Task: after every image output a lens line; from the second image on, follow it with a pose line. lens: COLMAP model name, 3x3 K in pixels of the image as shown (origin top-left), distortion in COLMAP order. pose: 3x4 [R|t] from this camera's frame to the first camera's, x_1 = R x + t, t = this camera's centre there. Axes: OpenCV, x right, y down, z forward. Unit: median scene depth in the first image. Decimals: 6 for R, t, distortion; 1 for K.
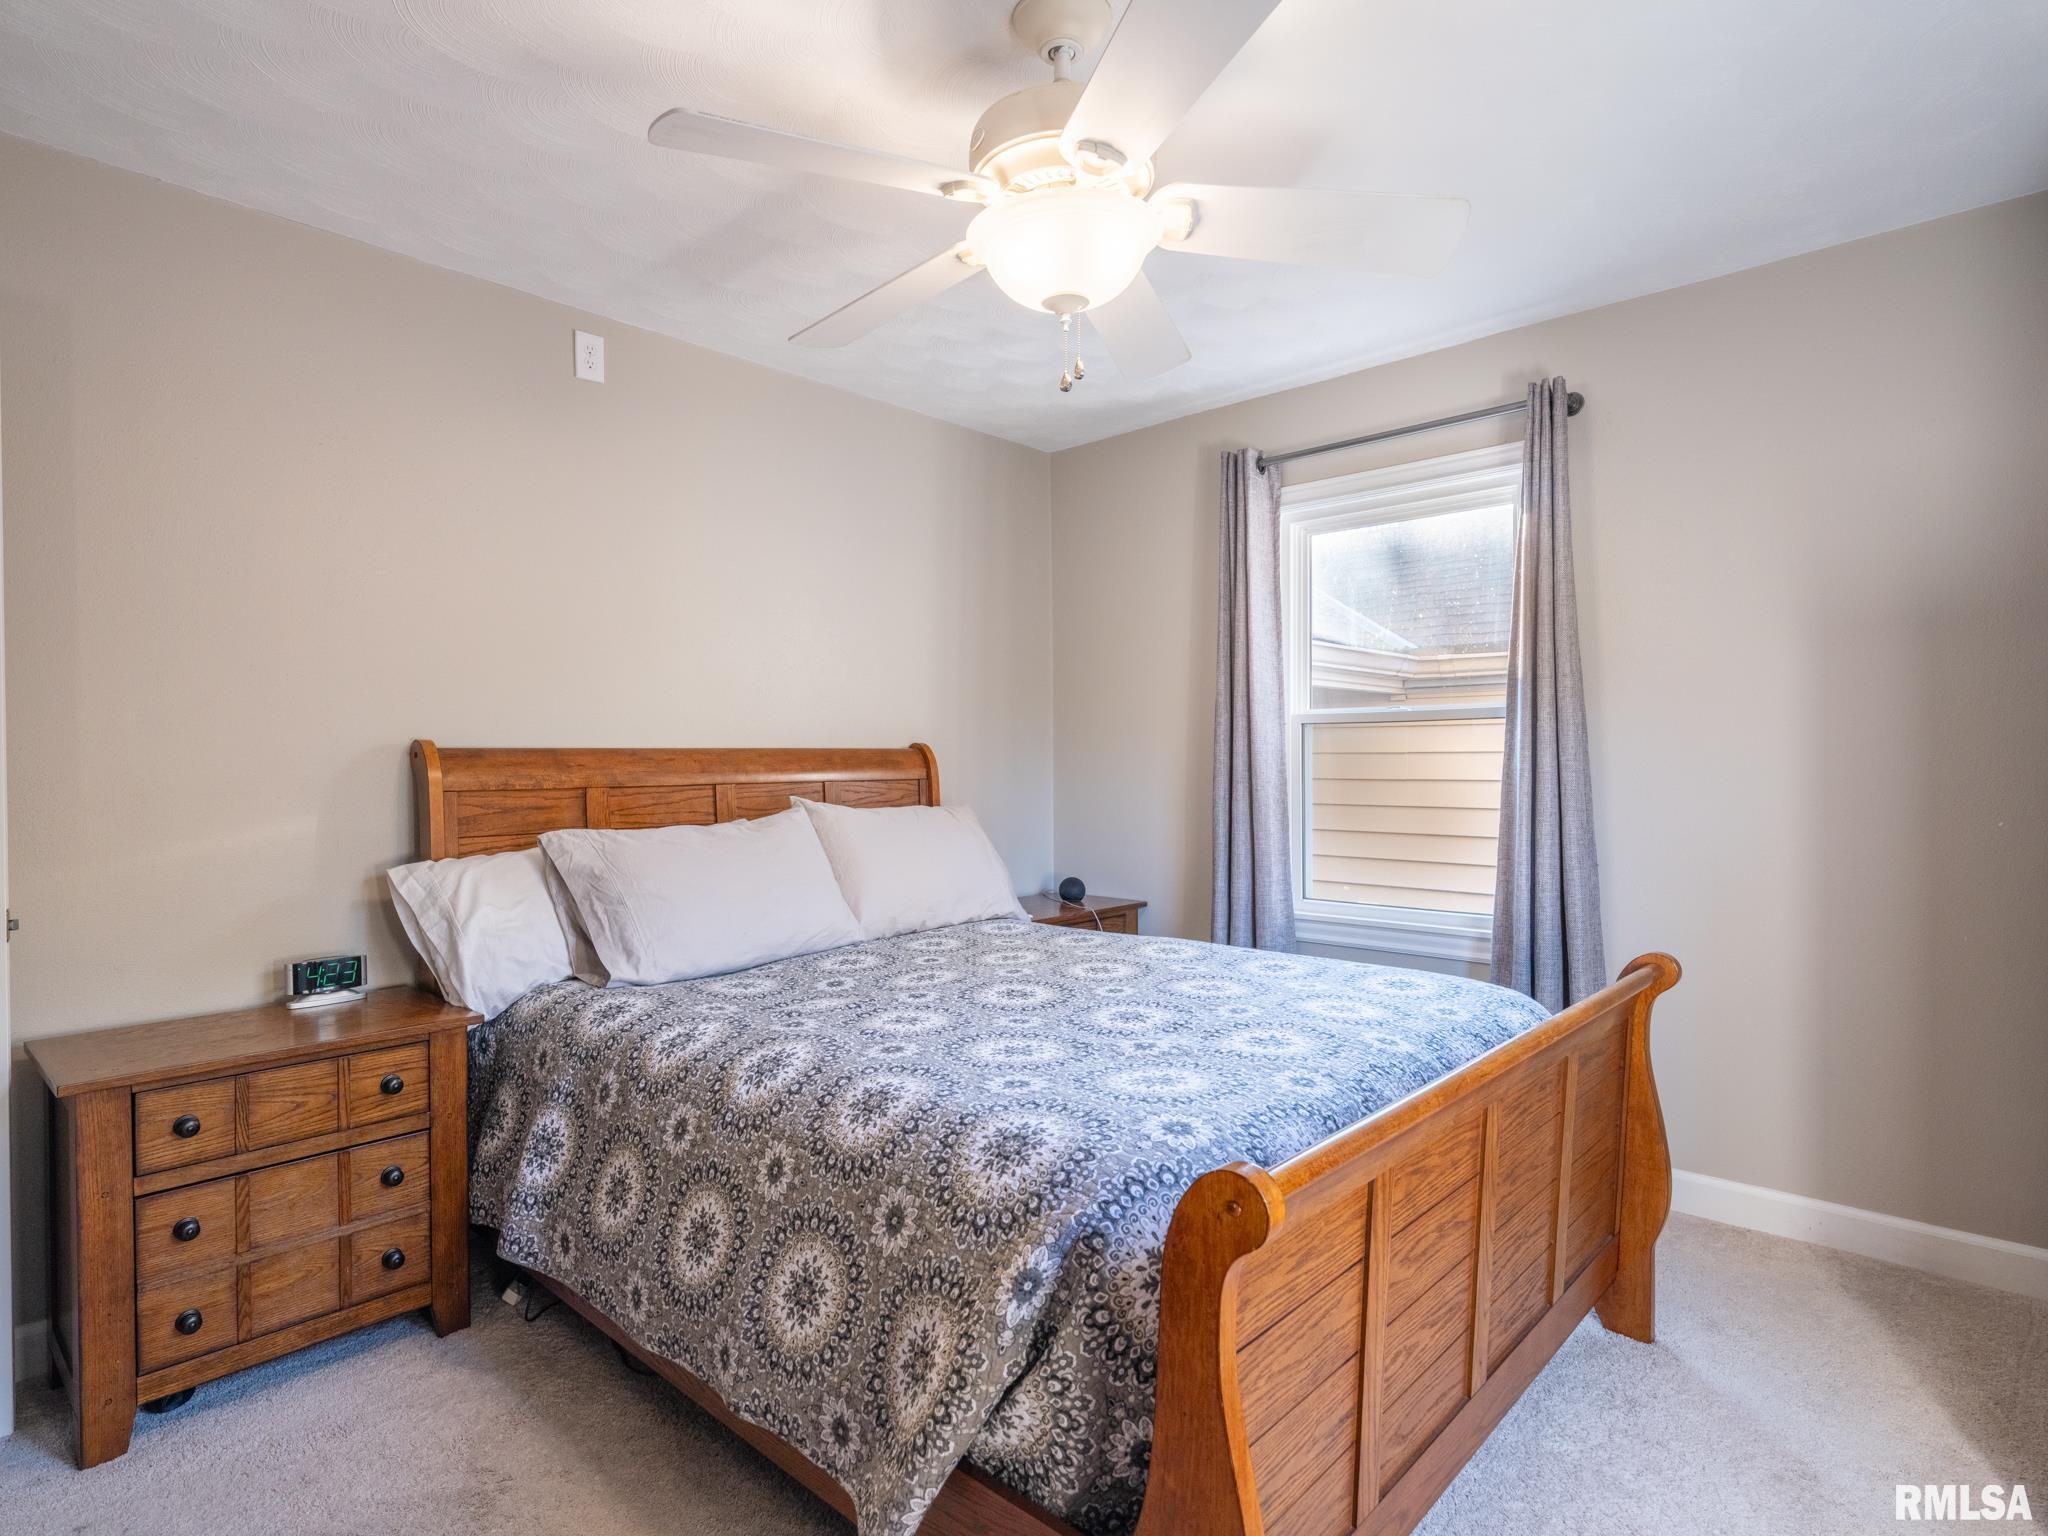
lens RADIAL K [[1105.0, 0, 1020.7], [0, 1105.0, 765.0], [0, 0, 1]] dist [0.009036, -0.003952]
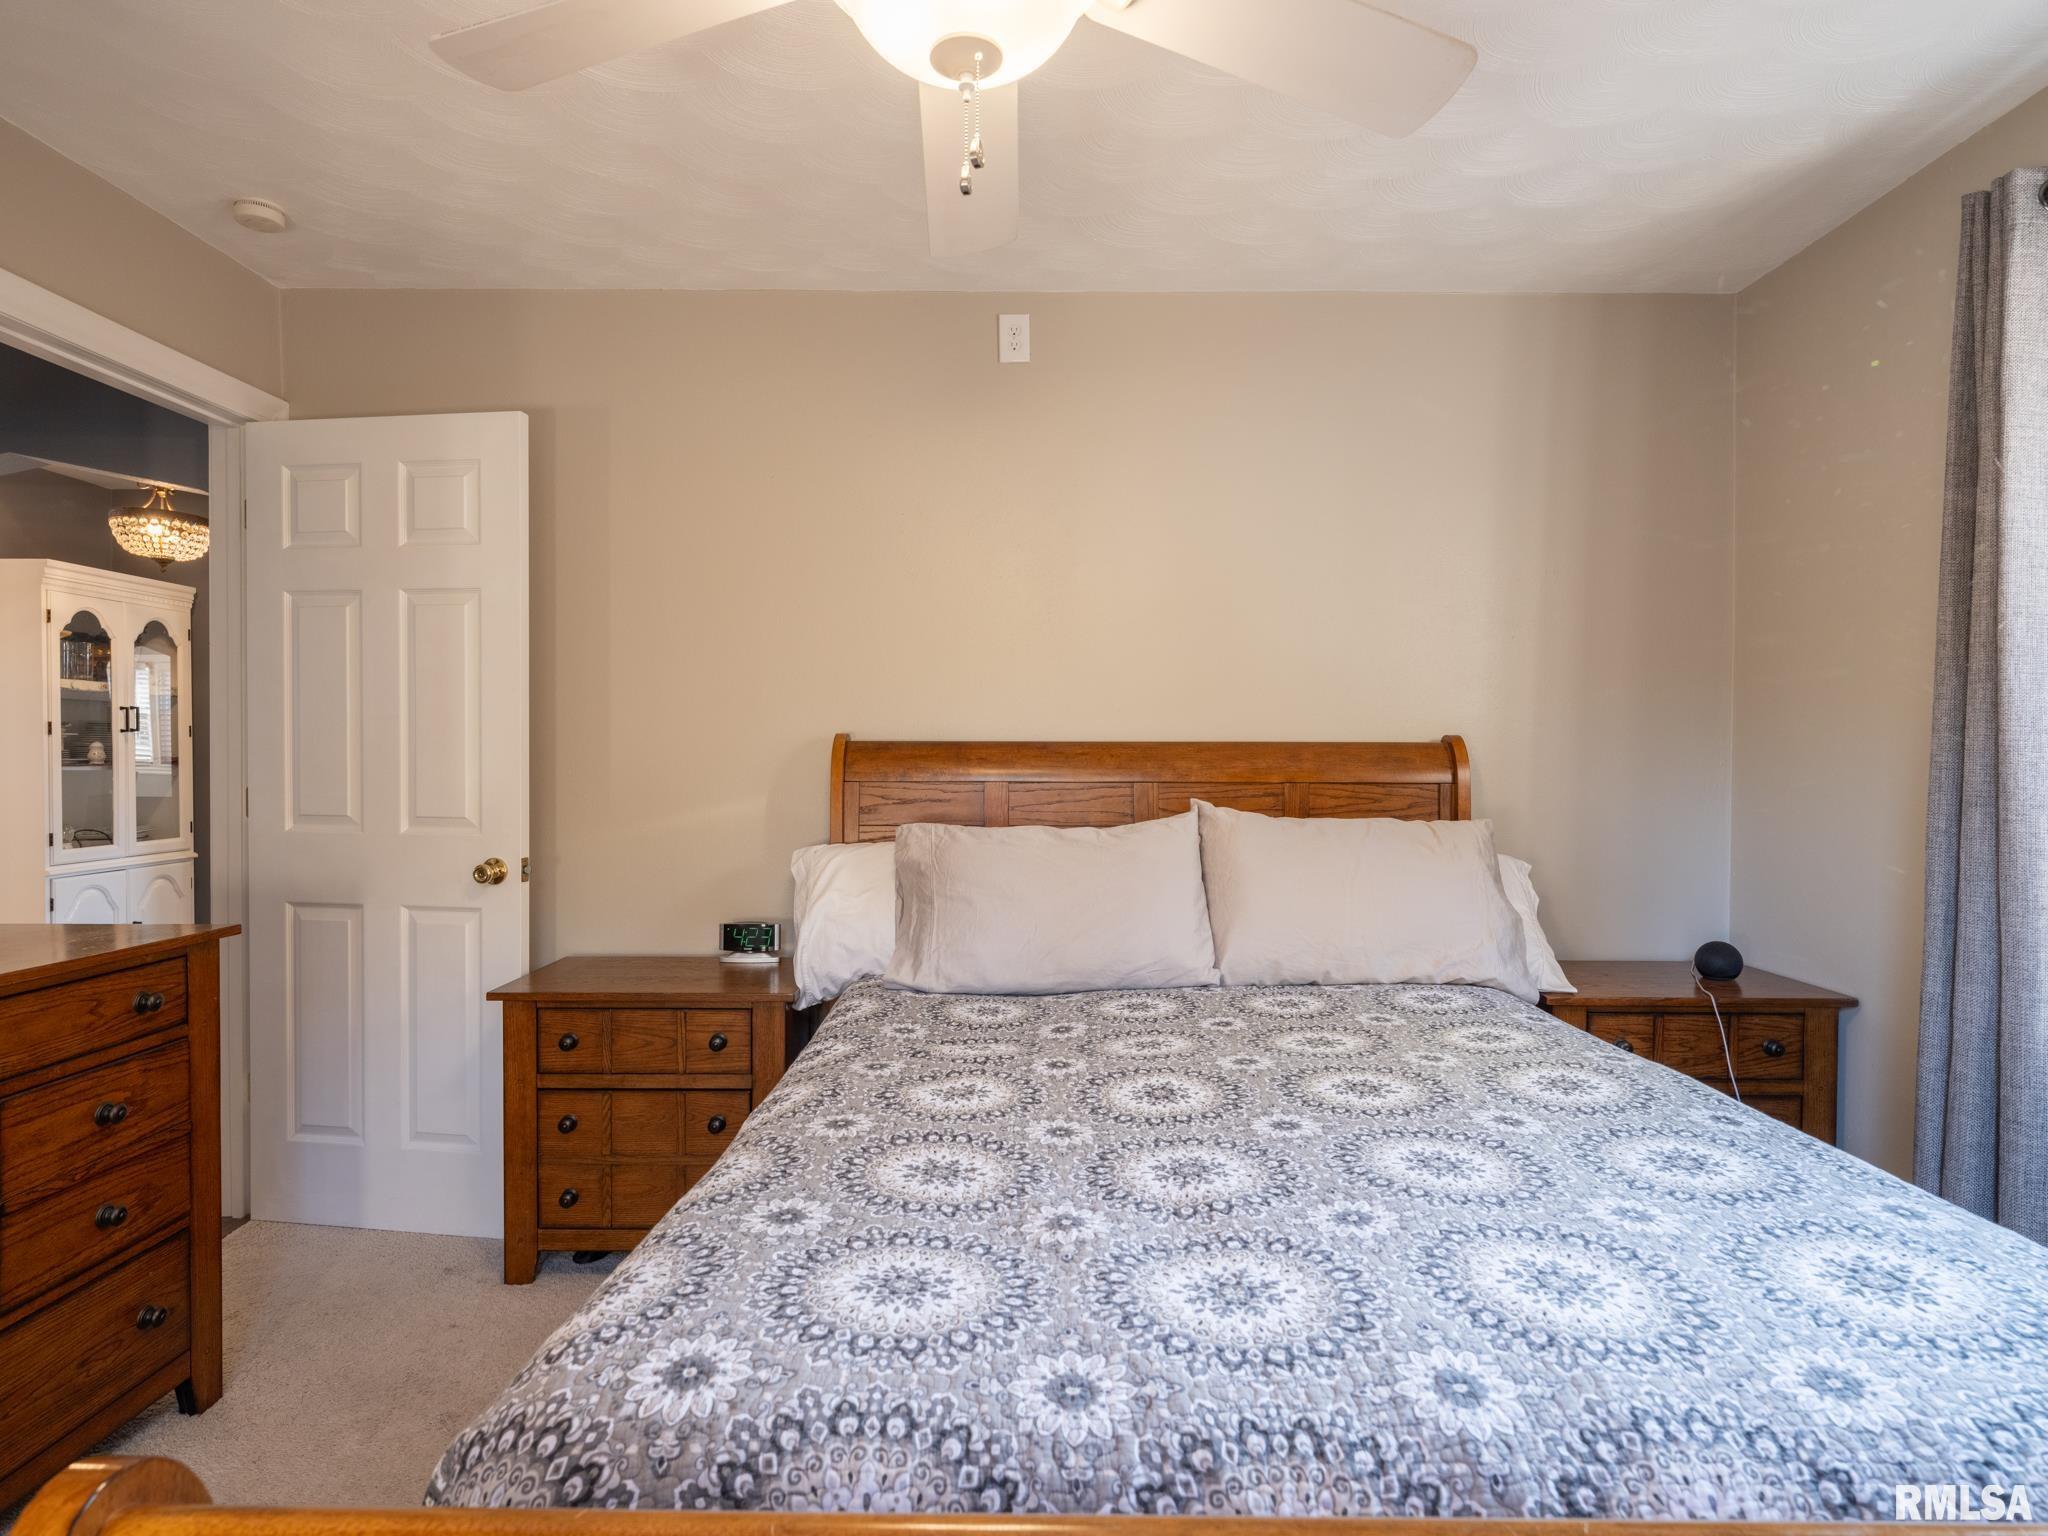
lens RADIAL K [[1105.0, 0, 1024.6], [0, 1105.0, 767.2], [0, 0, 1]] dist [0.009036, -0.003952]
pose [[0.674421, 0.016493, -0.738163, 0.387544], [-0.012765, 0.999862, 0.010677, -0.003372], [0.738237, 0.002222, 0.674538, 0.404783]]
